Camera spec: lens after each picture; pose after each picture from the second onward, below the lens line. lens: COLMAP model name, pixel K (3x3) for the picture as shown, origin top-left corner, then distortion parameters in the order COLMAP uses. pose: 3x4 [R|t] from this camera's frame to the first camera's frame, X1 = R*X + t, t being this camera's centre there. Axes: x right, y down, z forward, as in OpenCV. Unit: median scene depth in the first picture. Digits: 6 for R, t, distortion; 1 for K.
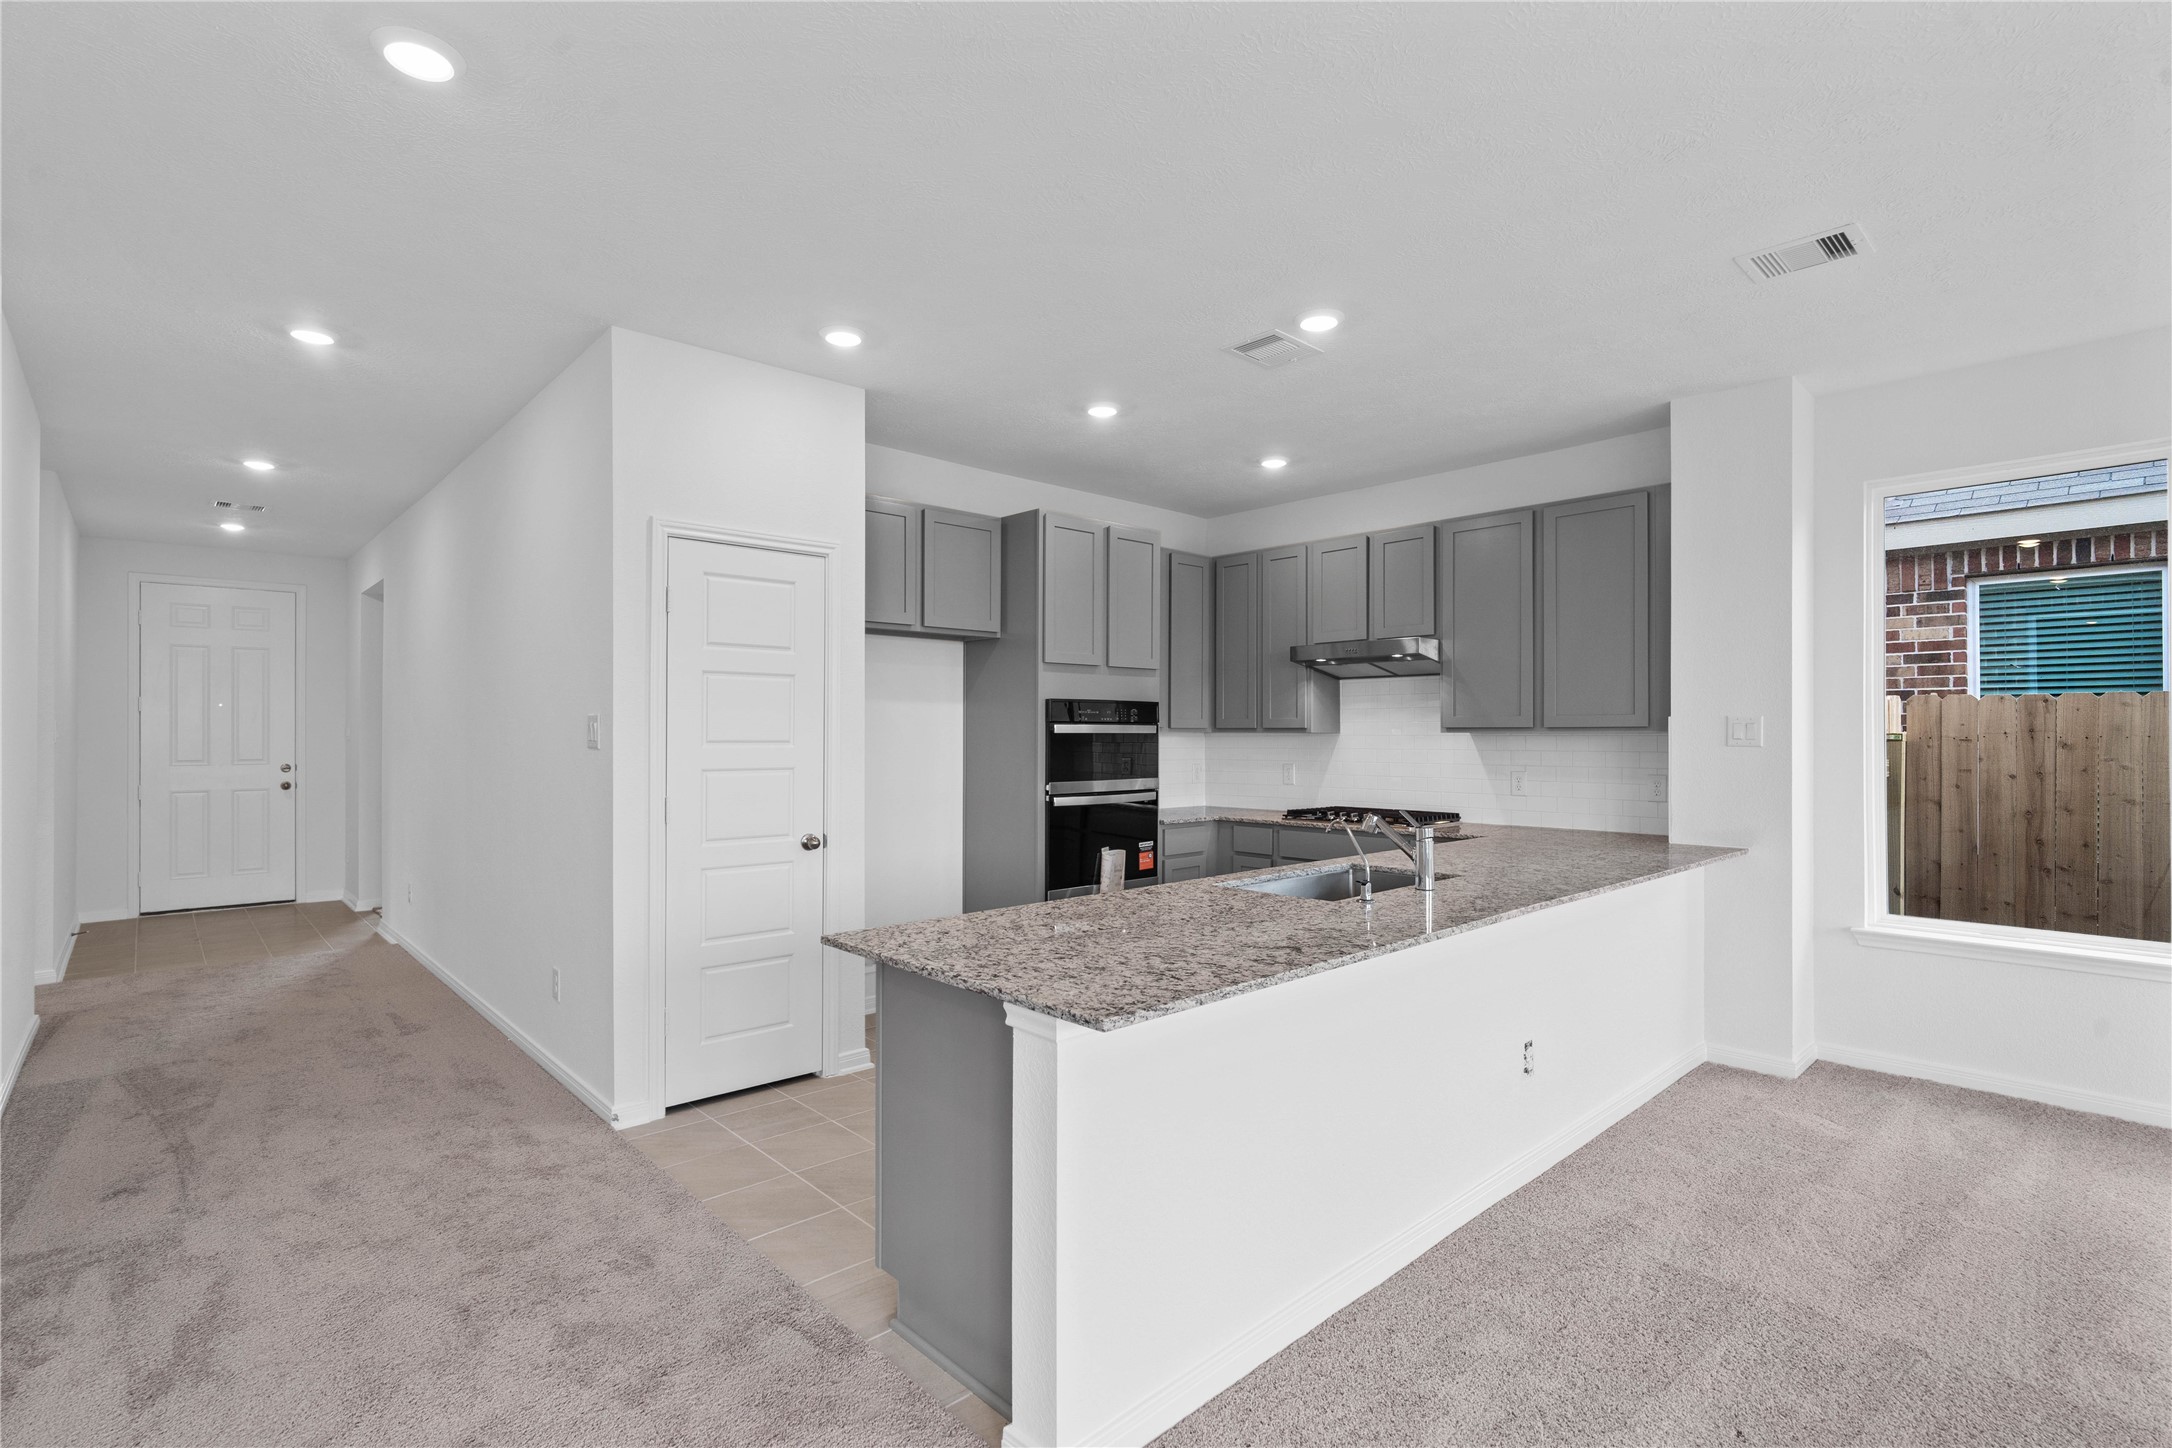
lens RADIAL K [[1024.1, 0, 1084.4], [0, 1024.1, 726.5], [0, 0, 1]] dist [-0.011295, 0.004817]
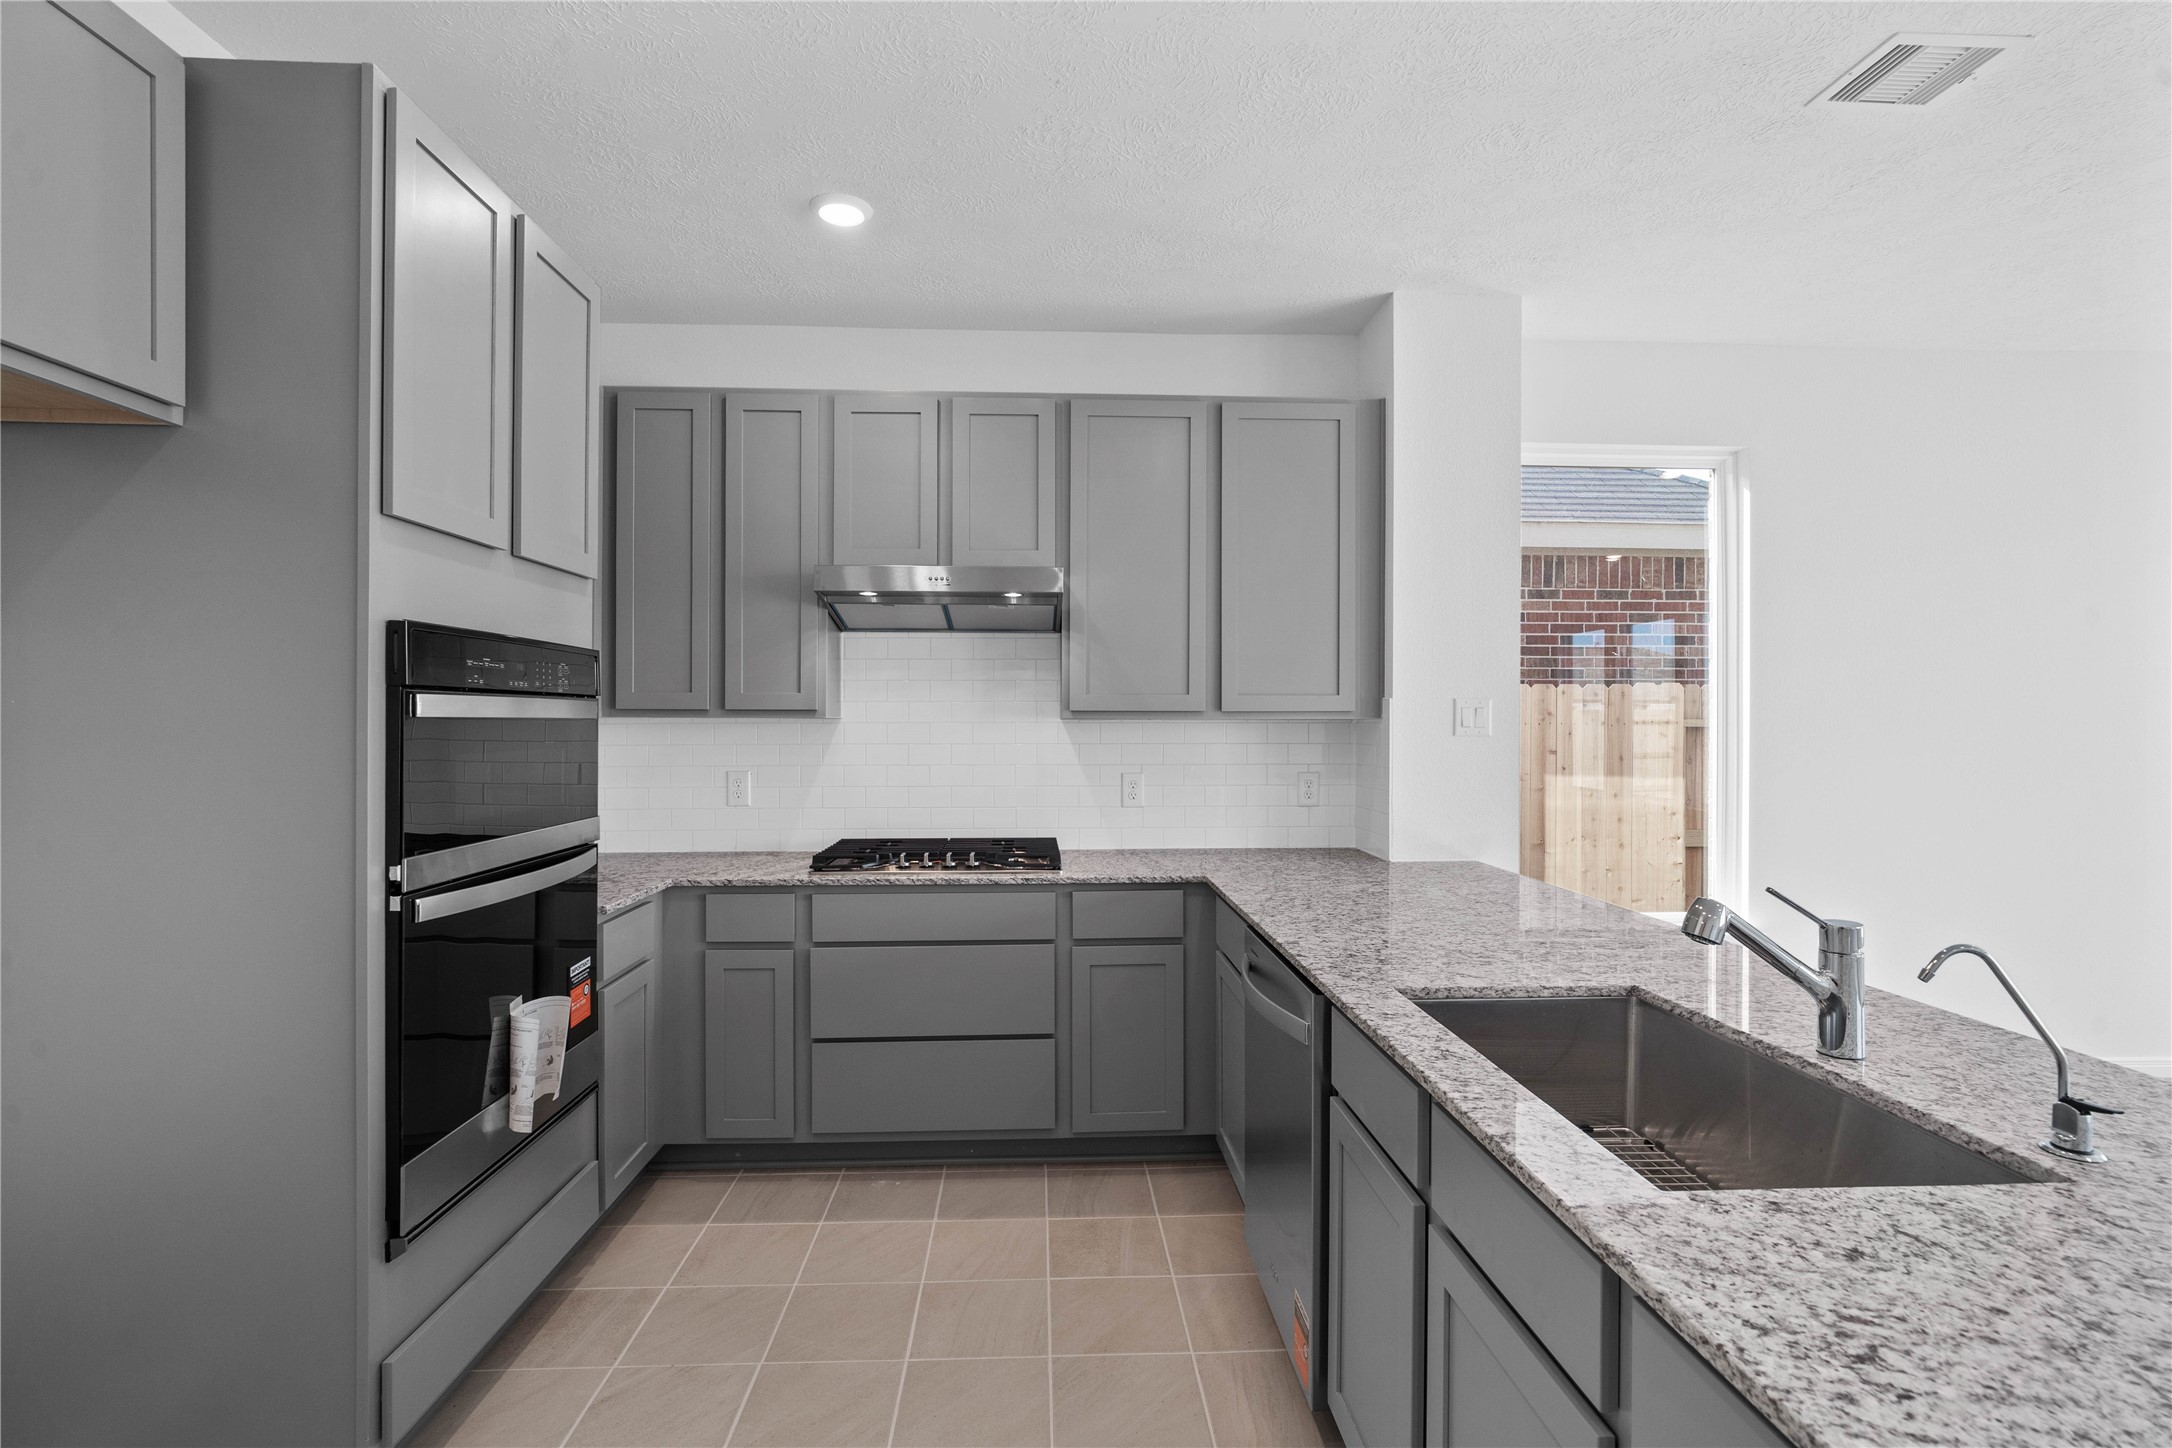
lens RADIAL K [[1024.1, 0, 1078.2], [0, 1024.1, 721.6], [0, 0, 1]] dist [-0.011295, 0.004817]
pose [[0.645147, 0.000323, 0.764059, -0.151828], [-0.006583, 0.999965, 0.005135, 0.004702], [-0.764030, -0.008343, 0.645126, 0.593142]]
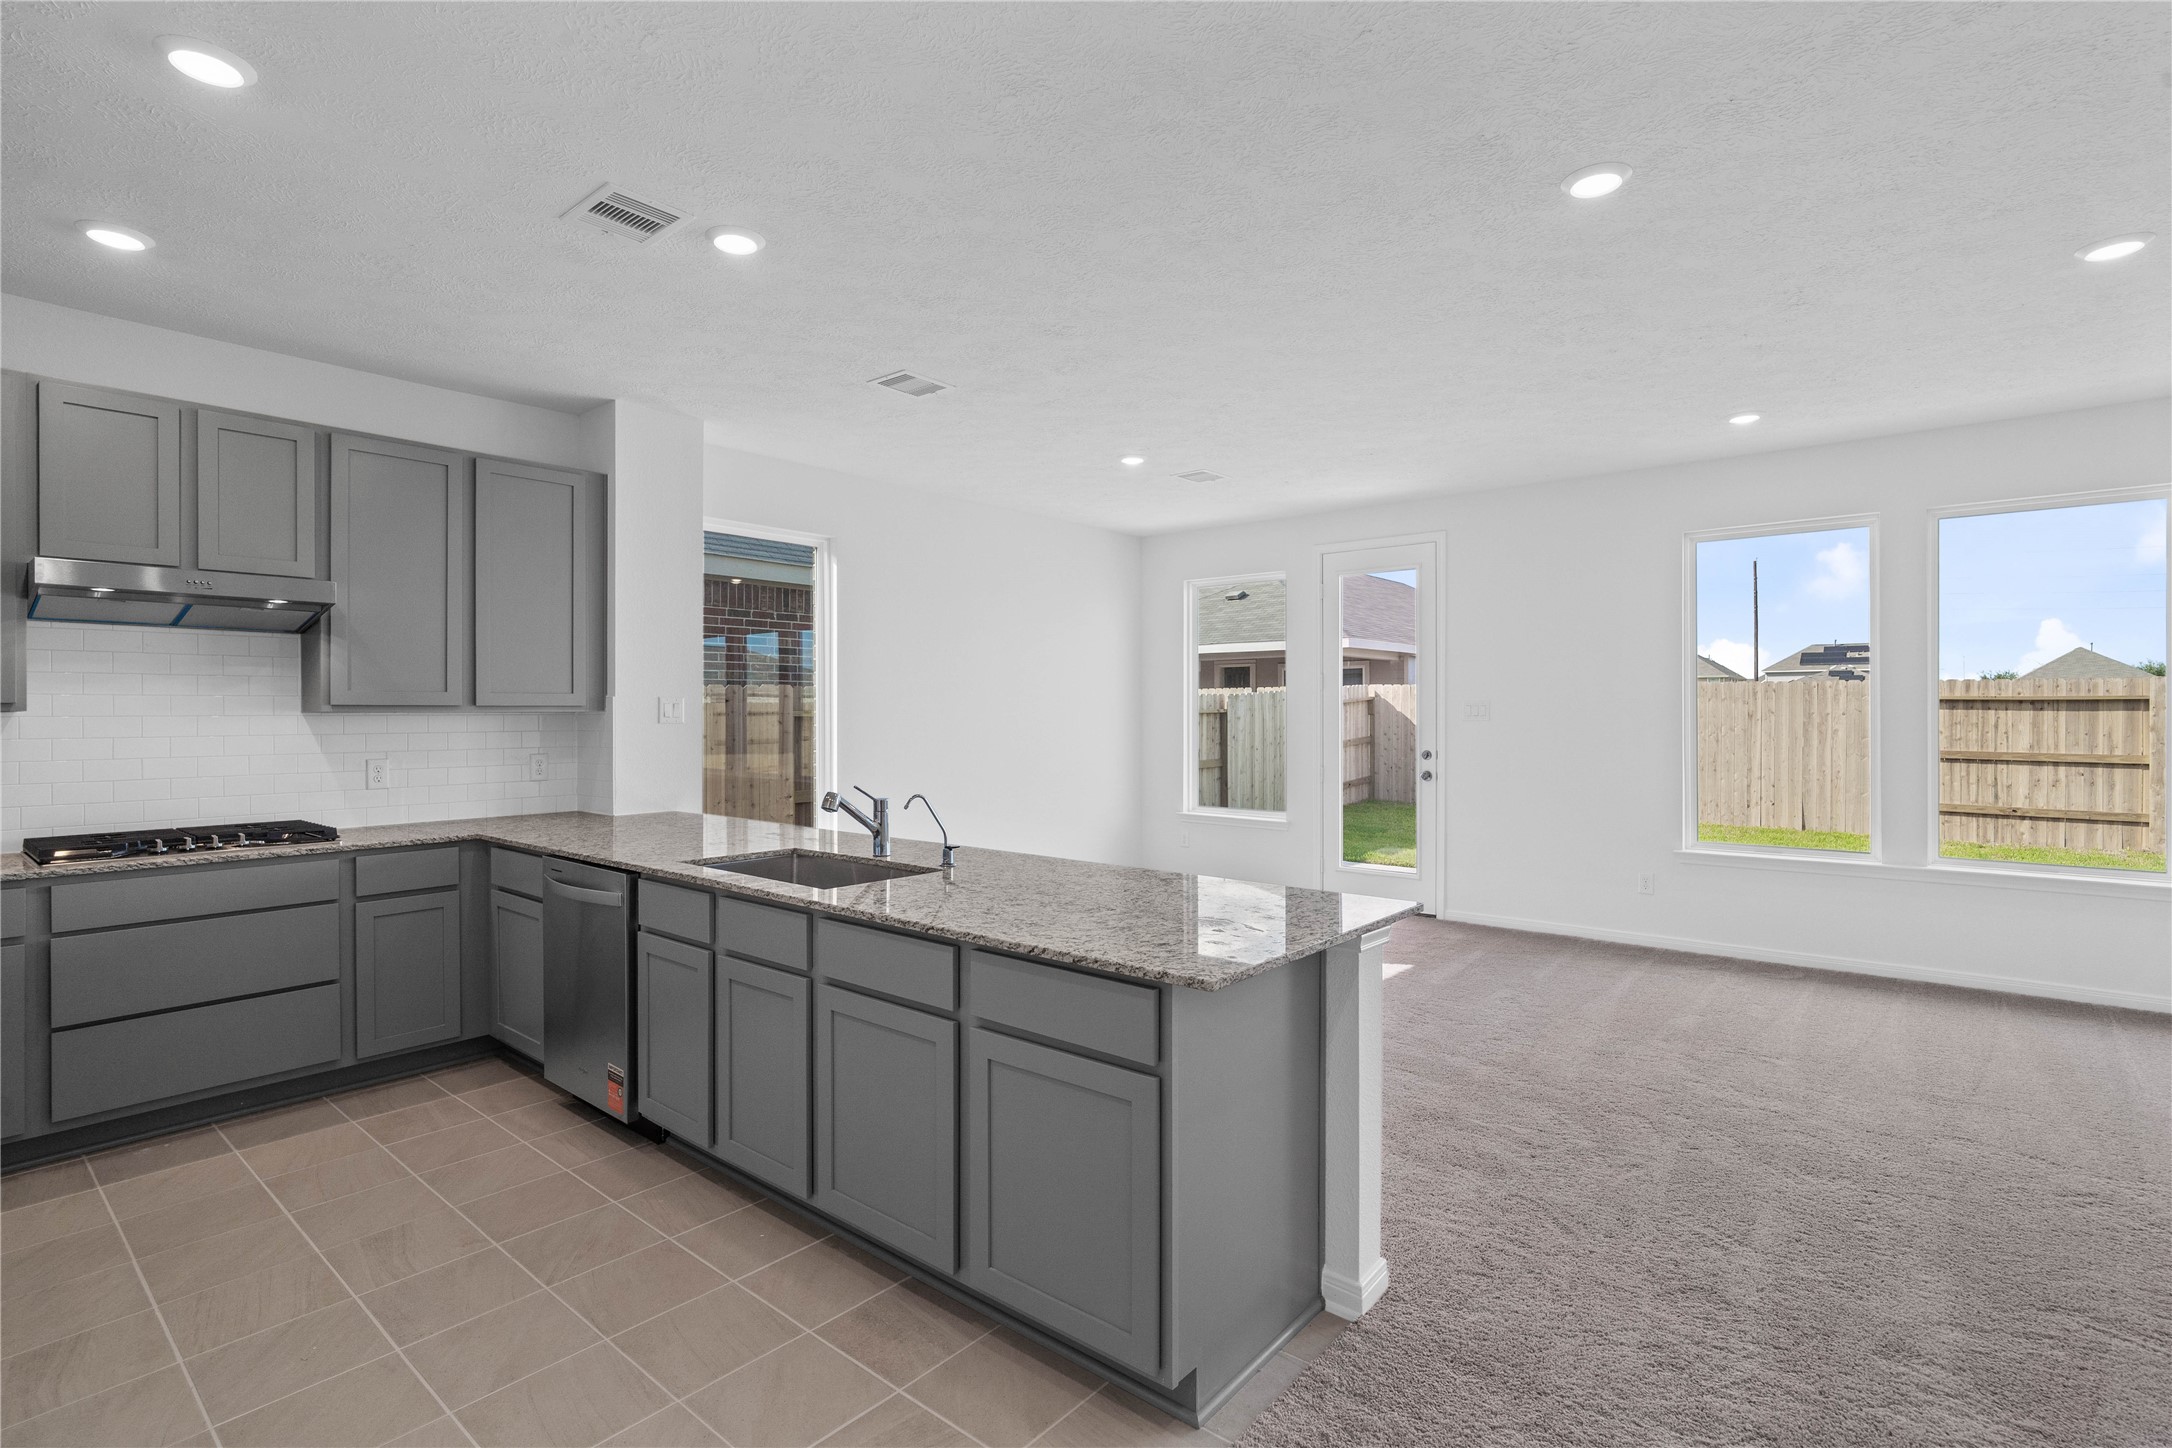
lens RADIAL K [[1024.1, 0, 1074.9], [0, 1024.1, 716.7], [0, 0, 1]] dist [-0.011295, 0.004817]
pose [[-0.119609, -0.003408, 0.992815, -0.469731], [-0.004781, 0.999984, 0.002857, 0.005112], [-0.992810, -0.004405, -0.119624, 0.568375]]
